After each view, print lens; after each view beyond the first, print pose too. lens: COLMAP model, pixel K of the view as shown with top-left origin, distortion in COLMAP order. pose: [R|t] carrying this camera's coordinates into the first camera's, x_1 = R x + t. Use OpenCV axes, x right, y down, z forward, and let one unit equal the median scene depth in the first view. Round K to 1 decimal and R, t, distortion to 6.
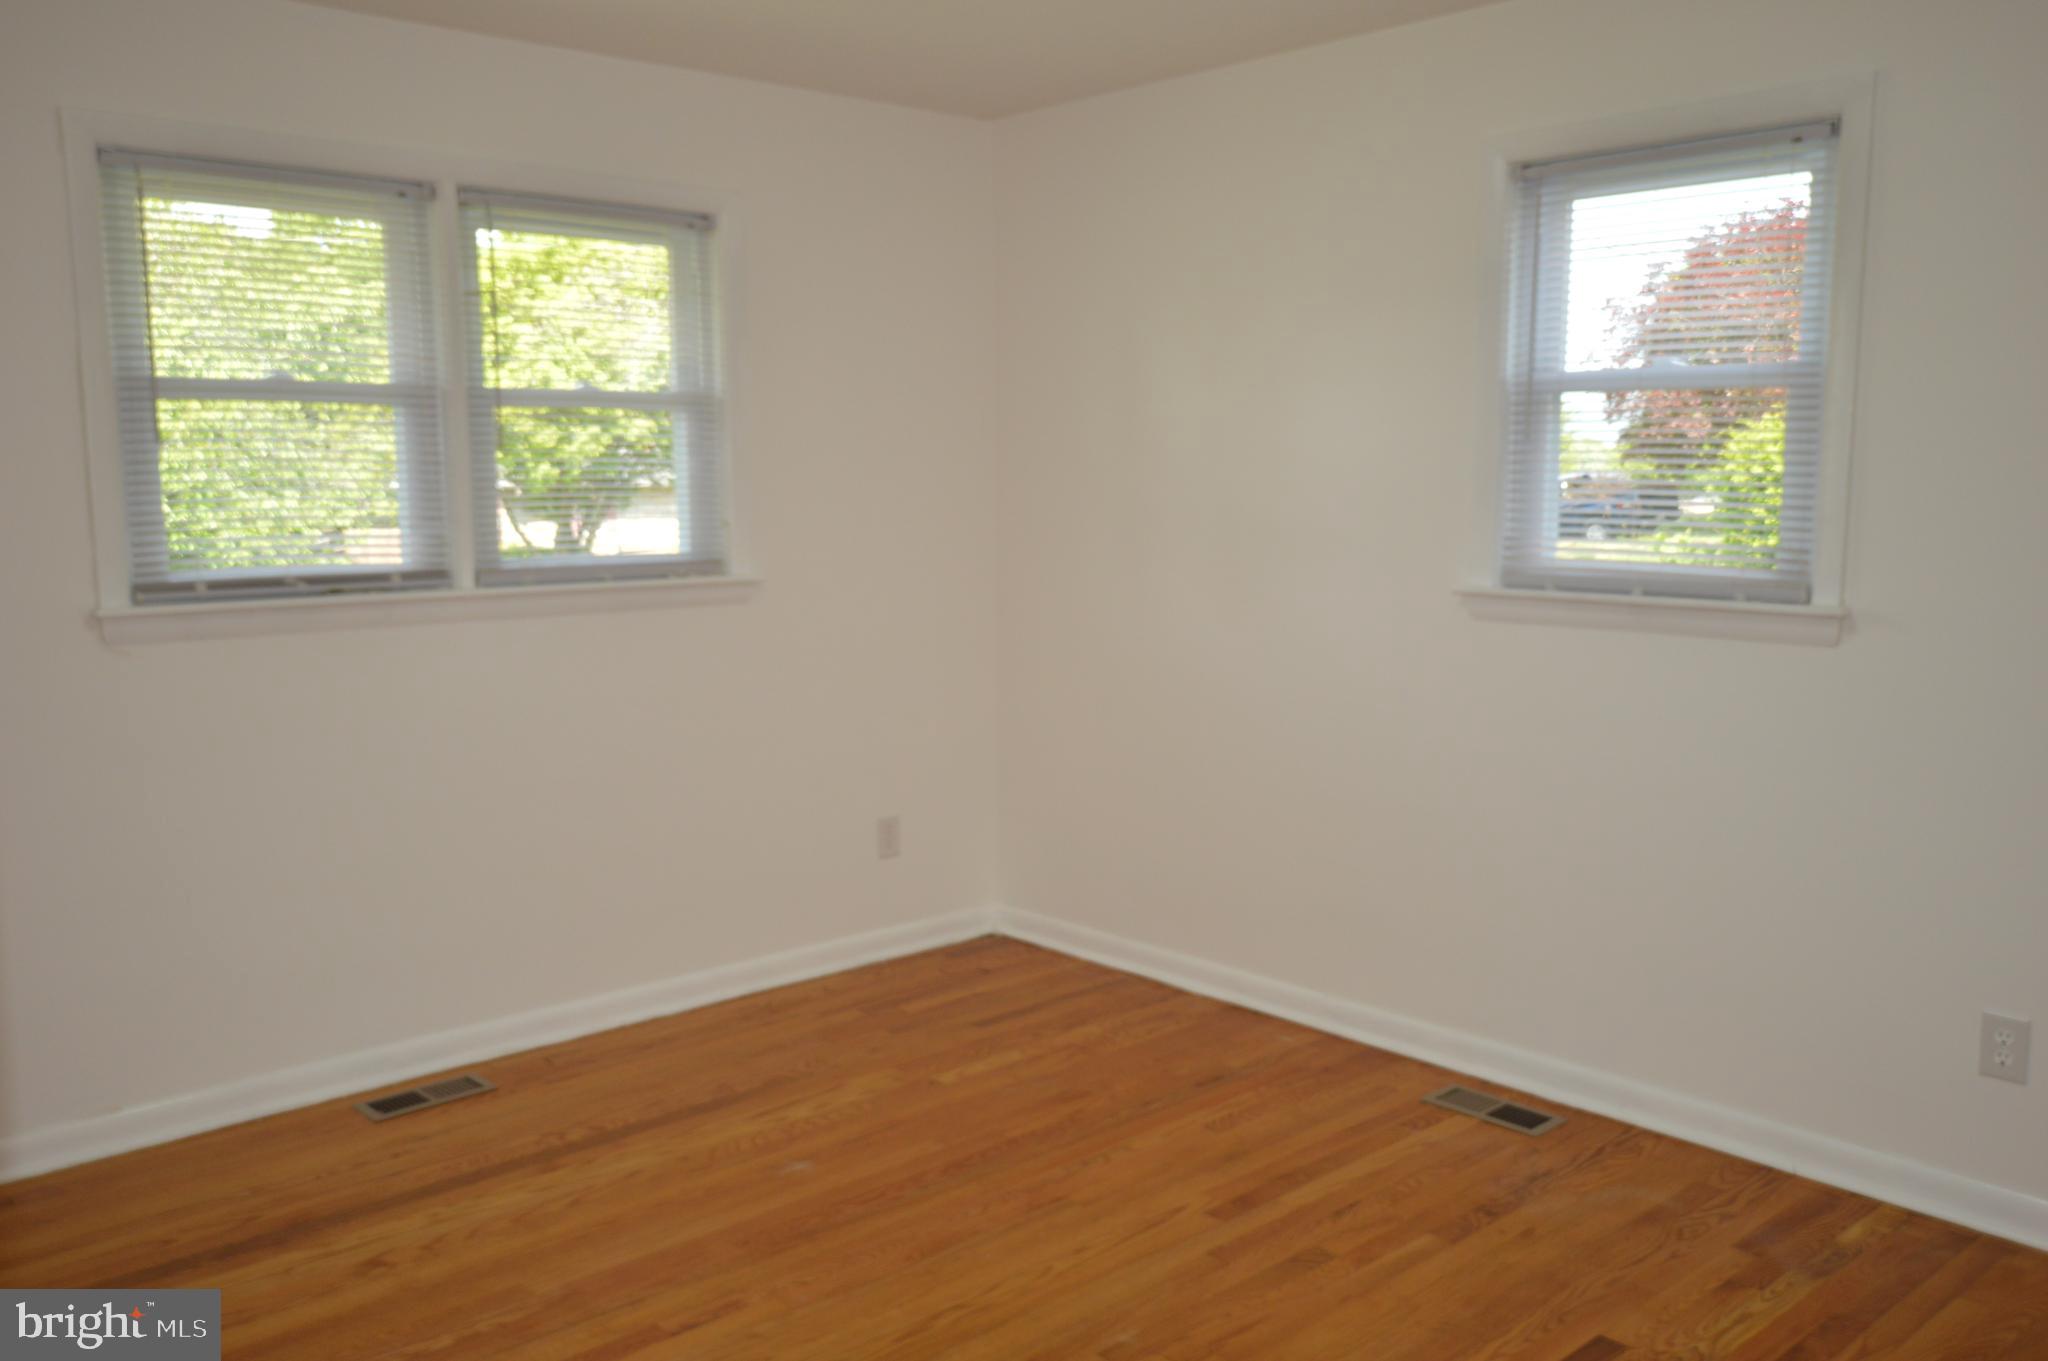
lens RADIAL K [[1698.7, 0, 1011.7], [0, 1698.7, 686.2], [0, 0, 1]] dist [-0.001943, 0.007364]
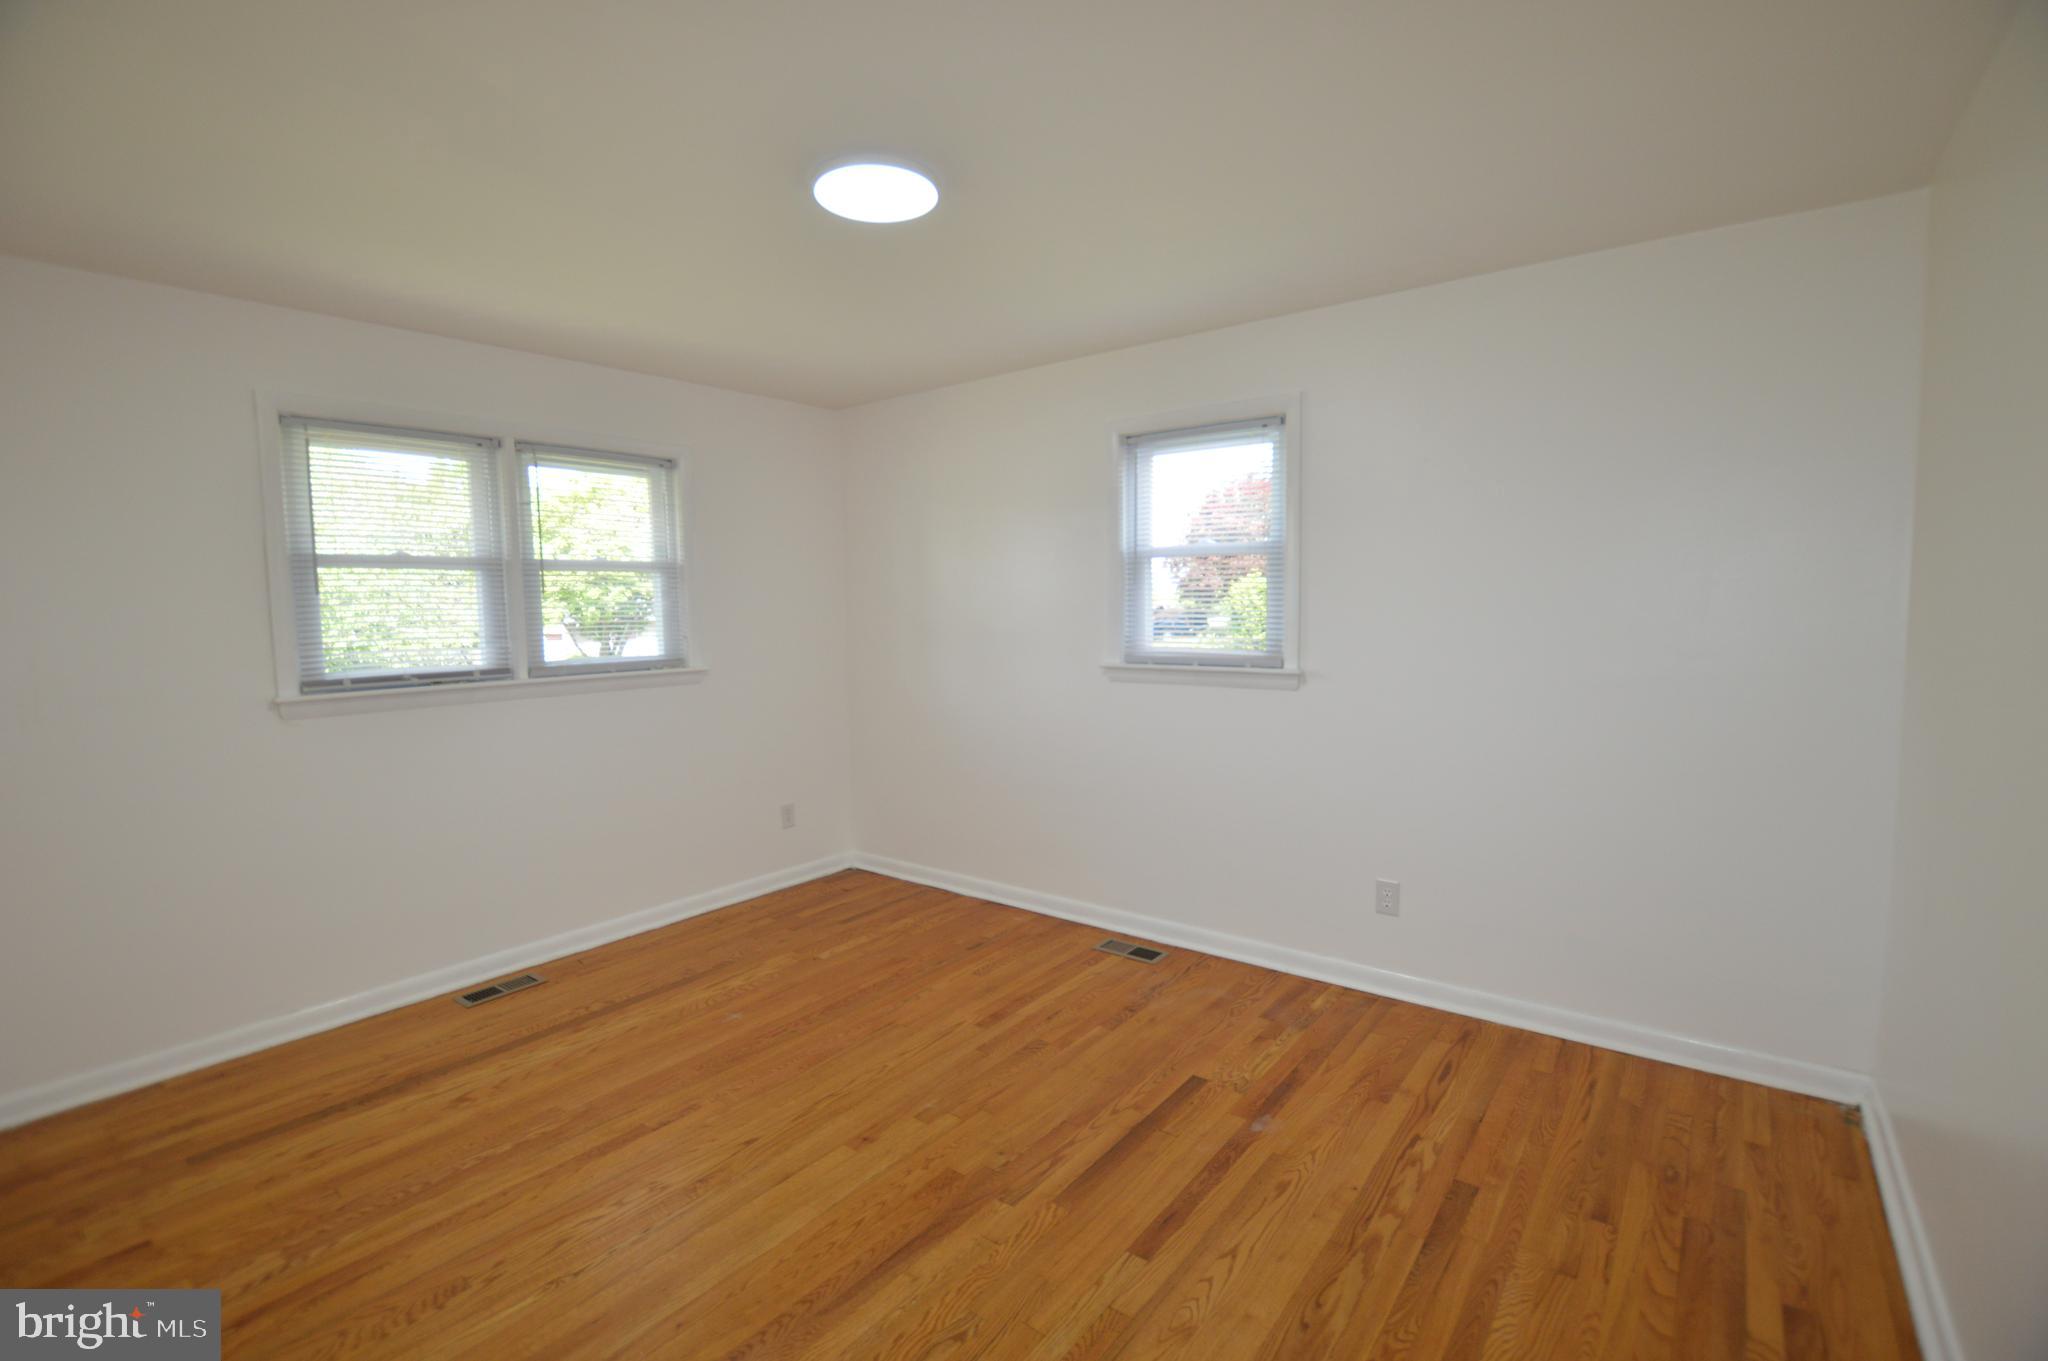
lens RADIAL K [[914.3, 0, 1024.0], [0, 914.3, 680.5], [0, 0, 1]] dist [-0.034657, -0.000038]
pose [[0.984640, -0.026338, 0.172599, 0.010427], [0.034304, 0.998471, -0.043337, -0.000886], [-0.171194, 0.048592, 0.984038, 0.047302]]
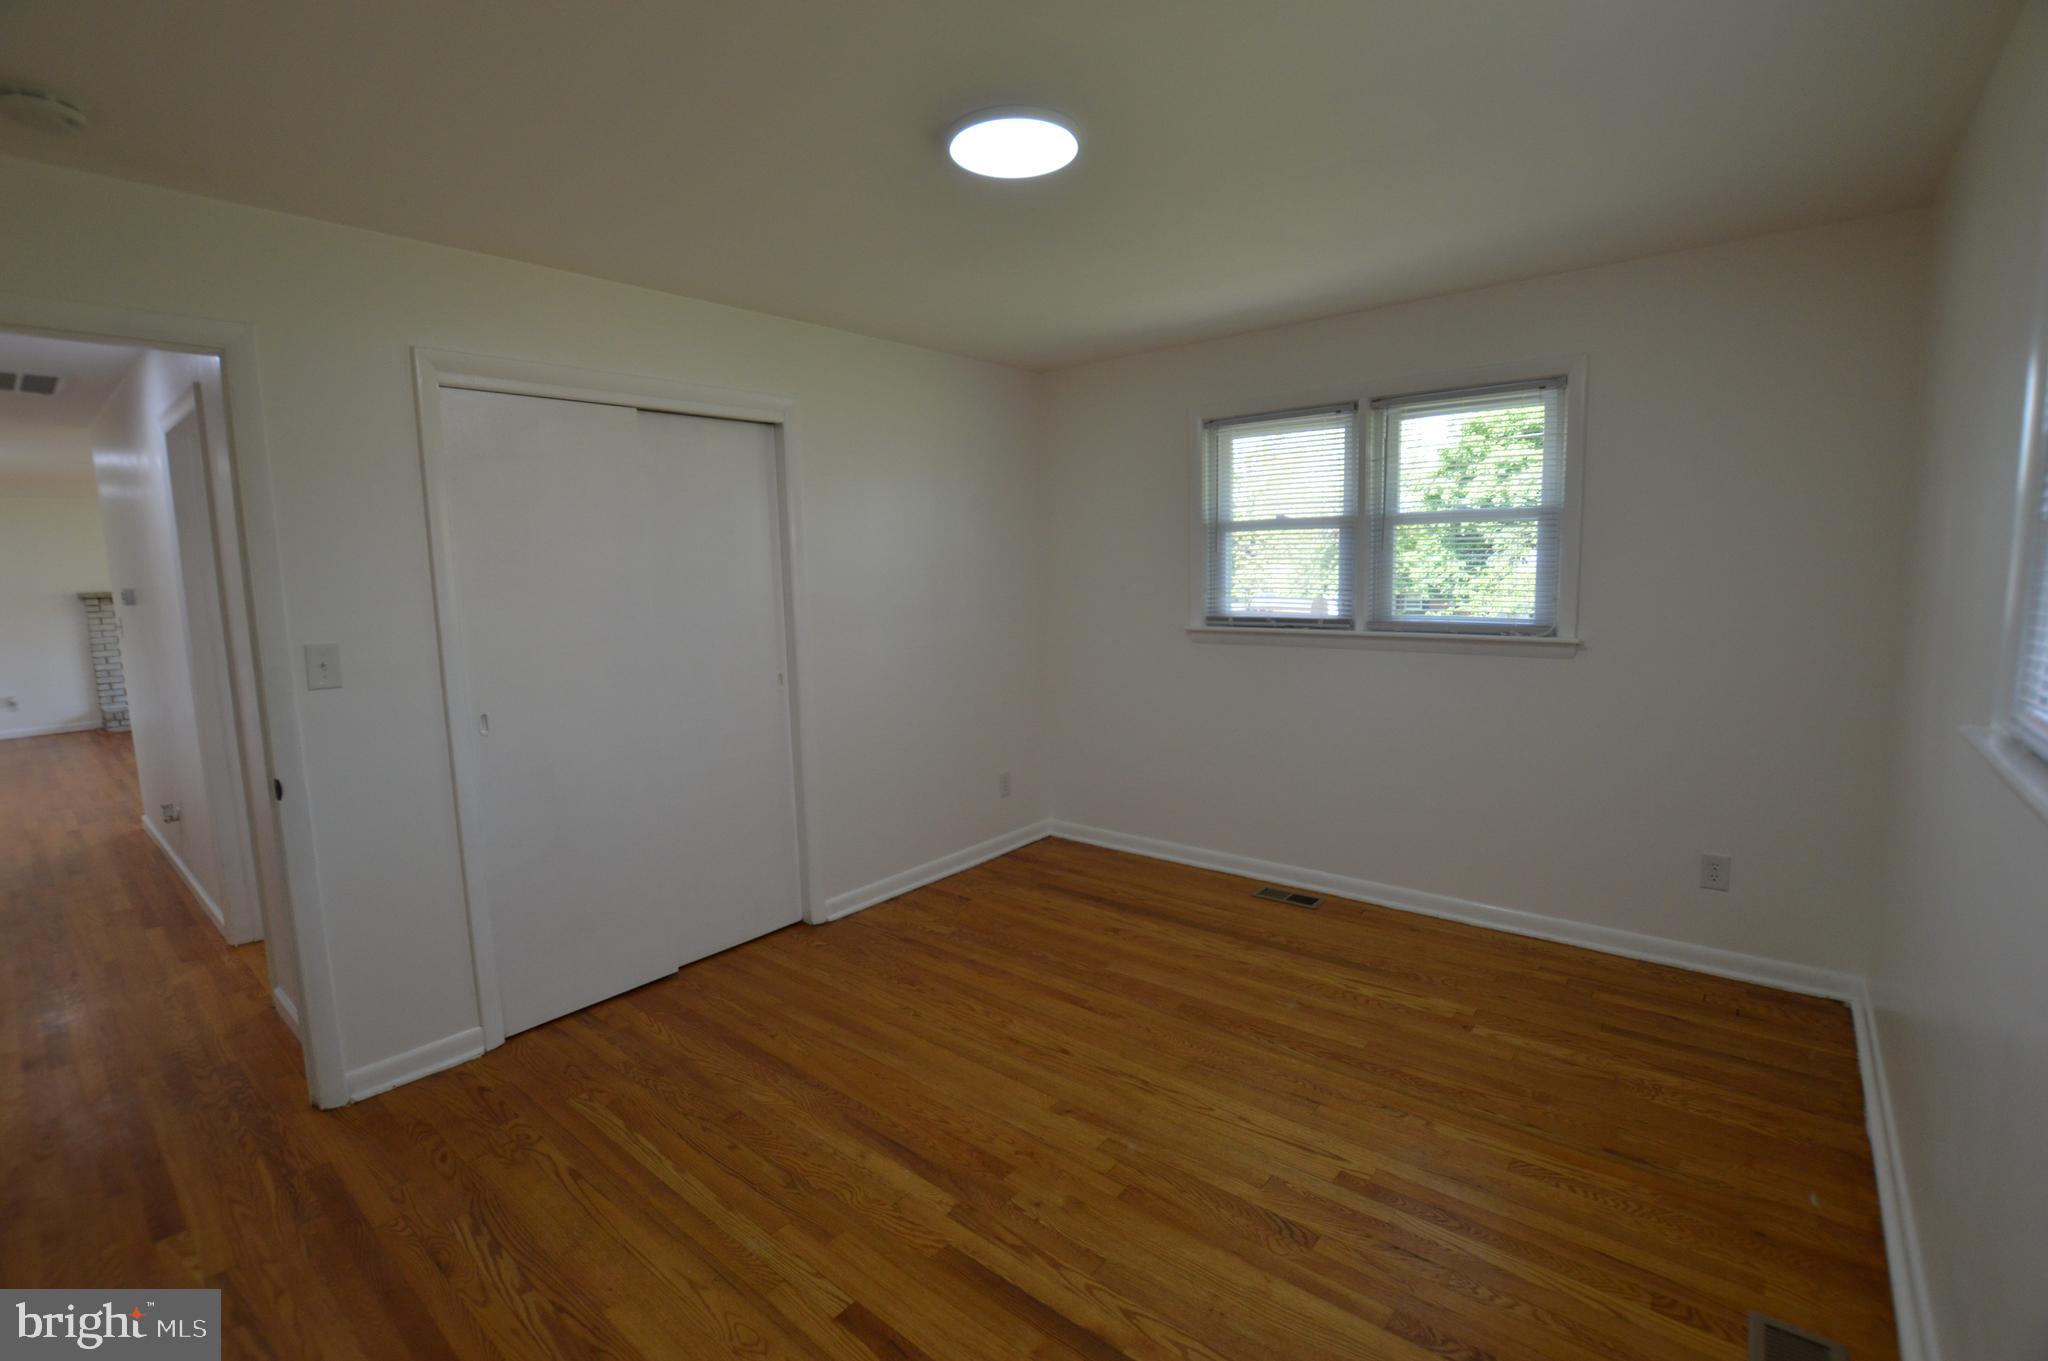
lens RADIAL K [[914.3, 0, 1024.0], [0, 914.3, 680.5], [0, 0, 1]] dist [-0.034657, -0.000038]
pose [[0.129180, 0.124884, -0.983726, 0.608283], [-0.102171, 0.988434, 0.112065, -0.082879], [0.986344, 0.086031, 0.140446, 0.576045]]
